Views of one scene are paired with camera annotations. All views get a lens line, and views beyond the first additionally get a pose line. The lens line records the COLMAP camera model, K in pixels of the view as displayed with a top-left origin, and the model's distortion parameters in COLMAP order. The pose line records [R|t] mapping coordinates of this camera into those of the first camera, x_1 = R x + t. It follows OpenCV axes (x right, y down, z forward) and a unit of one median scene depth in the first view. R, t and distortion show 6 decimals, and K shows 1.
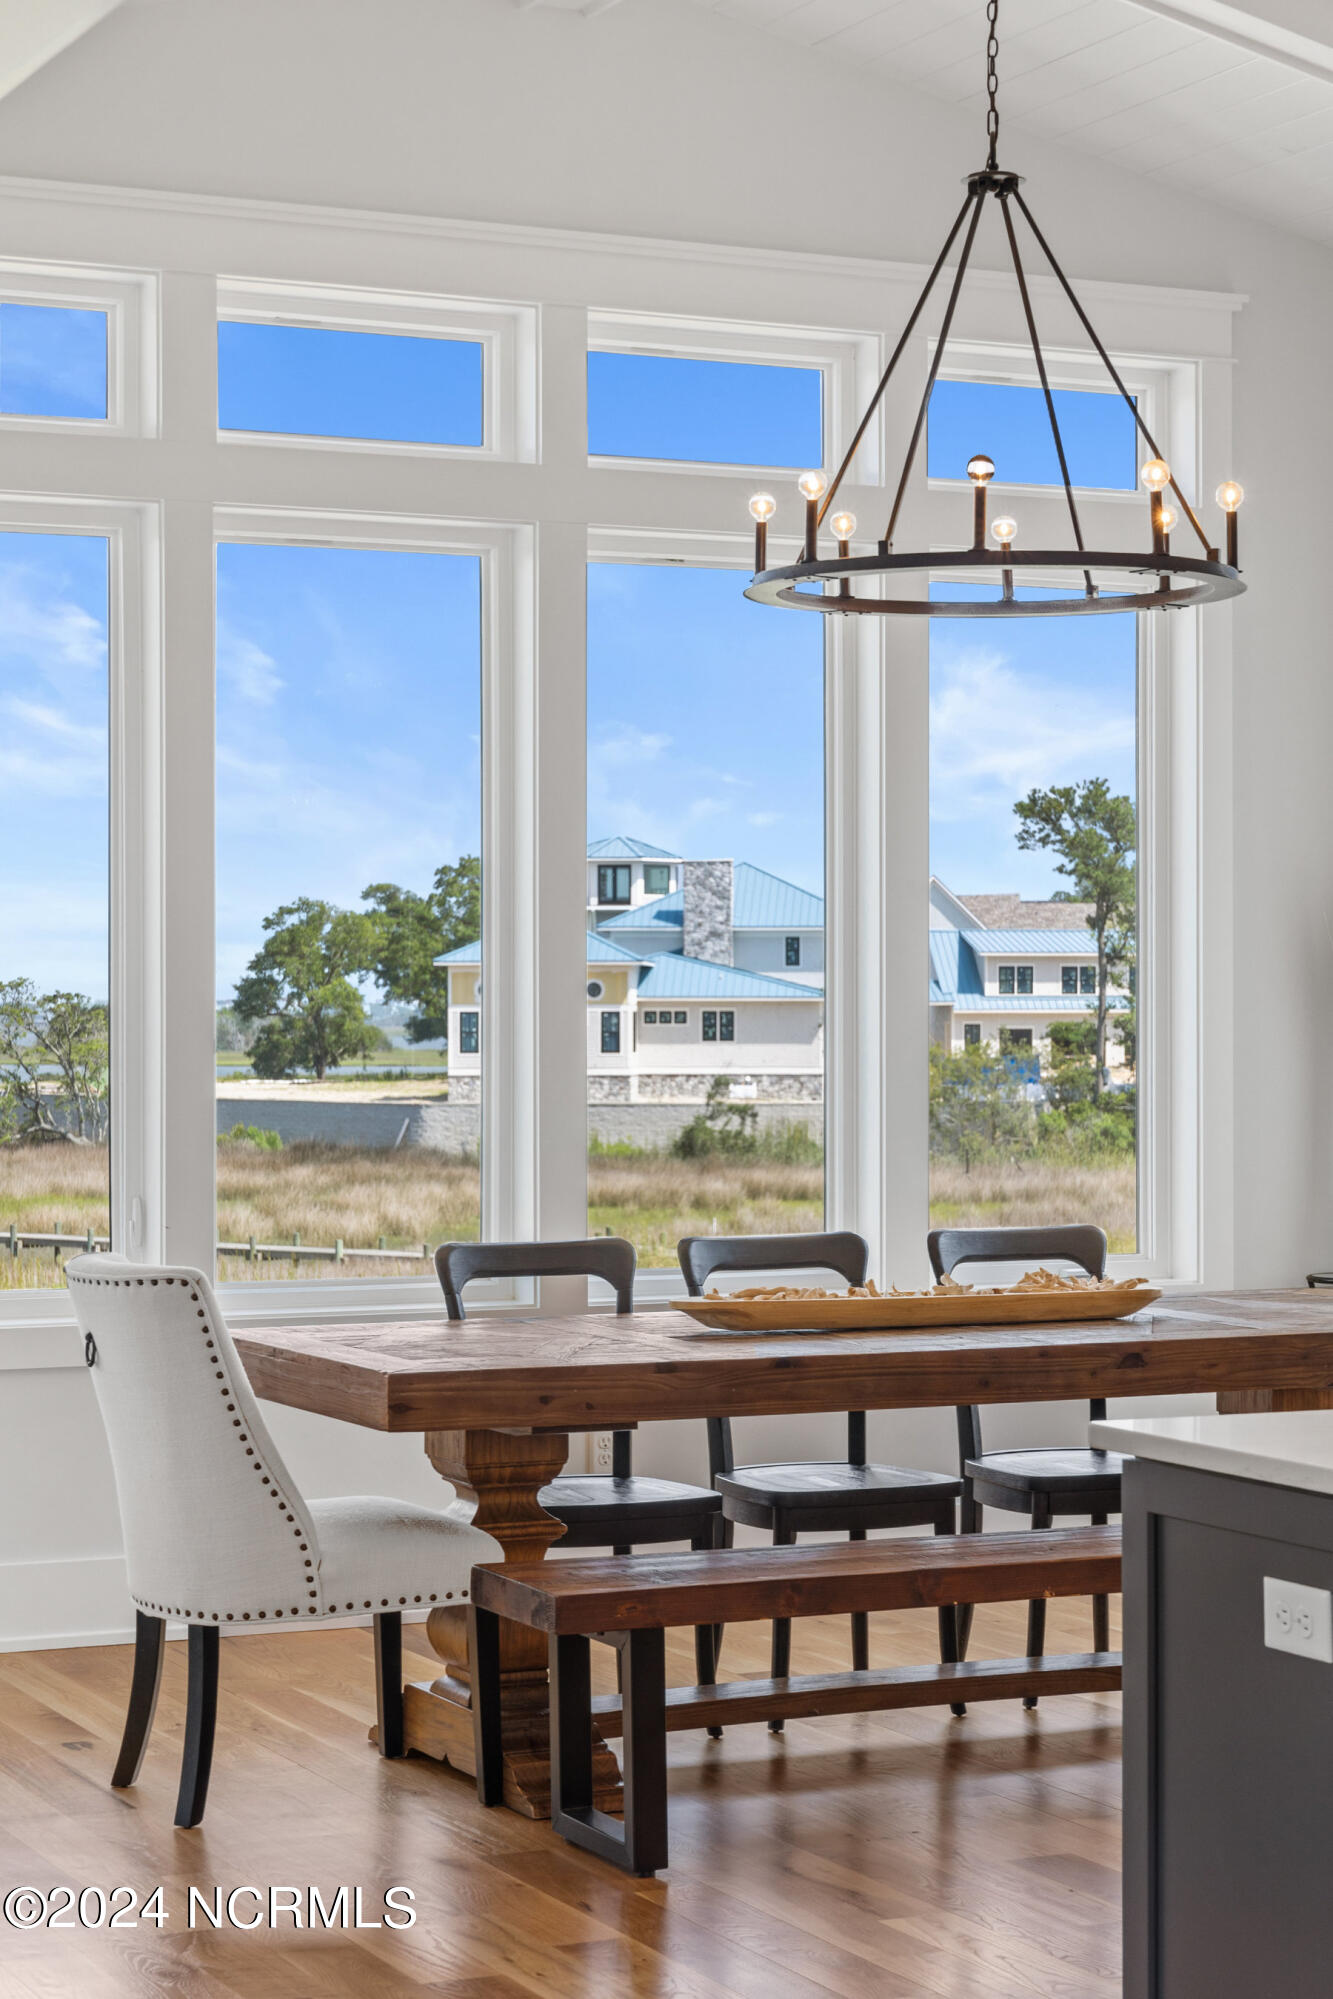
lens RADIAL K [[3643.9, 0, 666.5], [0, 3643.9, 999.5], [0, 0, 1]] dist [-0.150145, -0.064183]
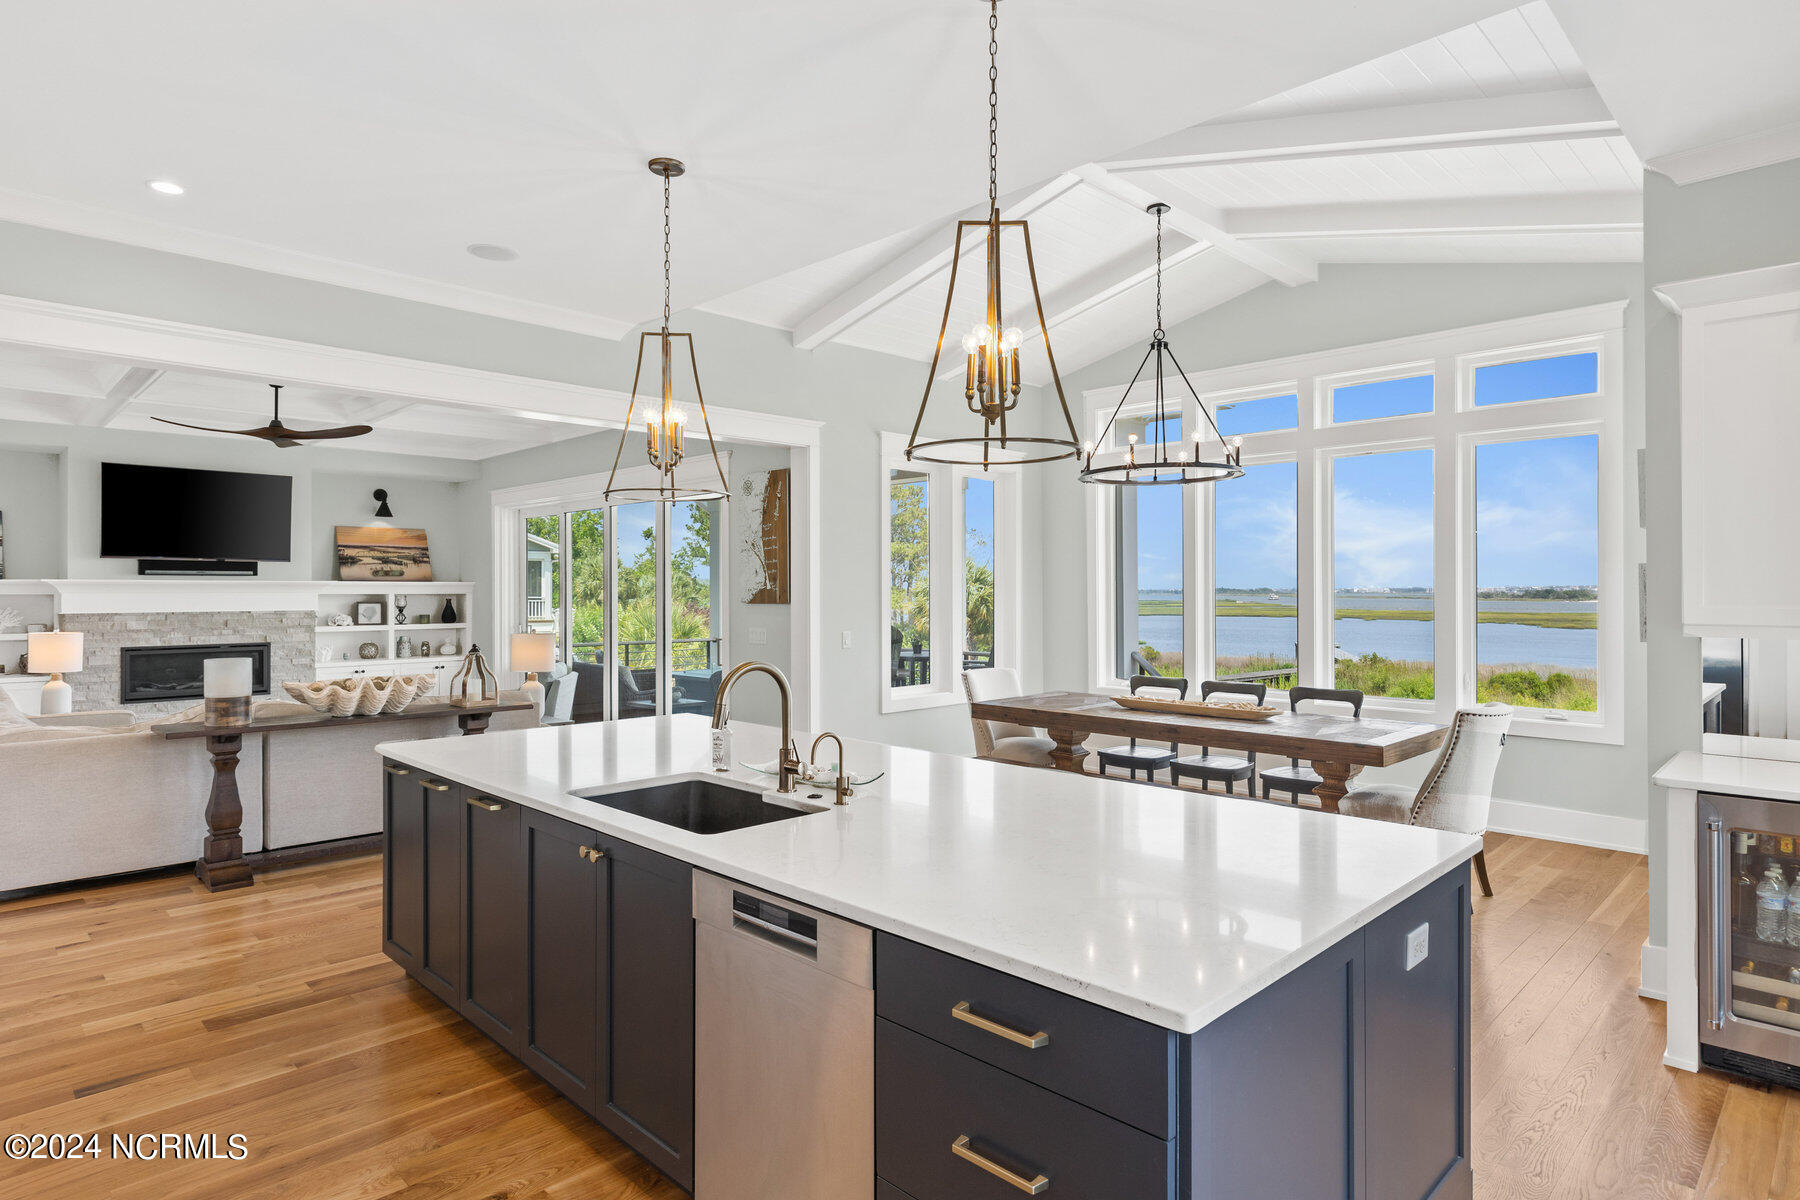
lens RADIAL K [[999.6, 0, 900.0], [0, 999.6, 600.0], [0, 0, 1]] dist [-0.004356, -0.000795]
pose [[0.321113, 0.007690, -0.947010, 0.822123], [-0.000402, 0.999968, 0.007983, -0.013039], [0.947041, -0.002183, 0.321106, 0.499049]]
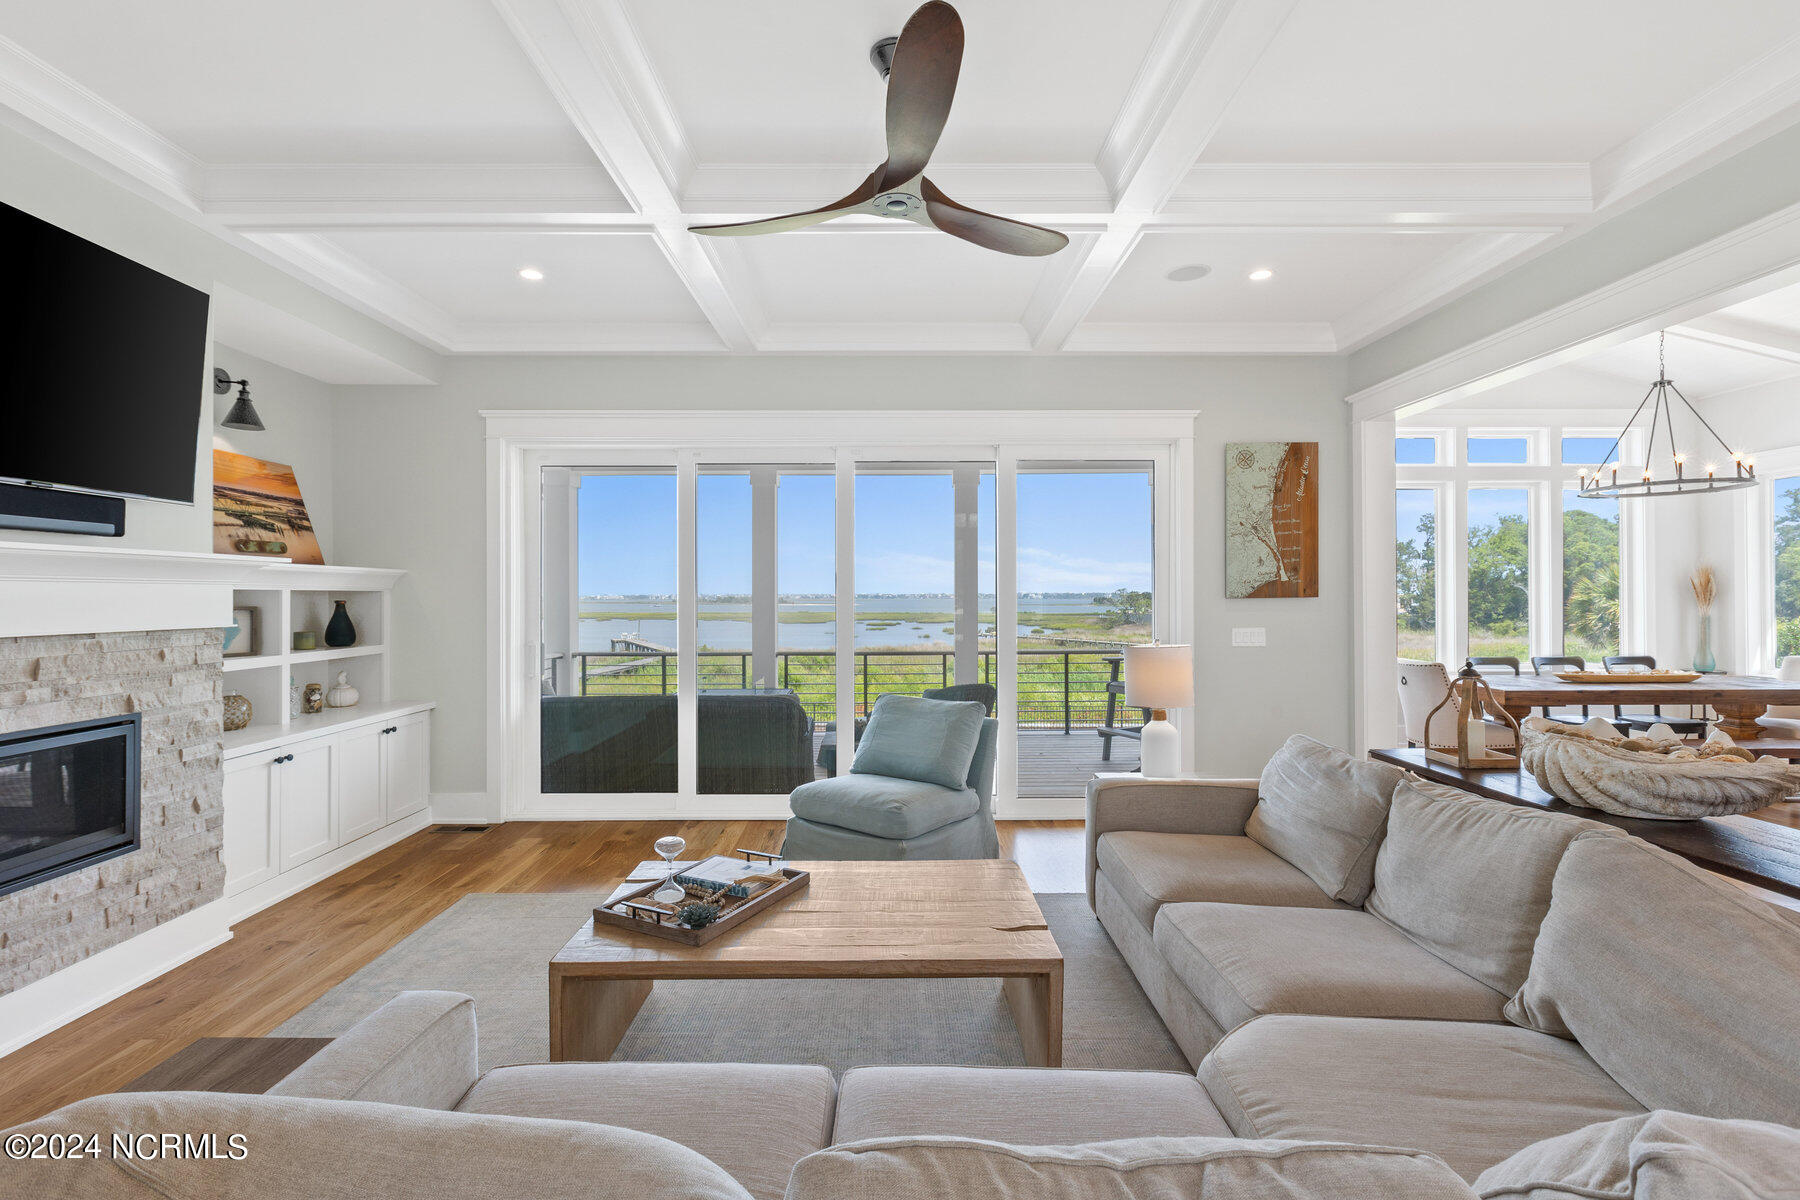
lens RADIAL K [[813.8, 0, 900.0], [0, 813.8, 600.0], [0, 0, 1]] dist [0.003937, 0.000604]
pose [[0.903167, -0.002335, -0.429283, -0.242766], [0.003868, 0.999989, 0.002699, -0.002125], [0.429272, -0.004098, 0.903166, -0.116113]]
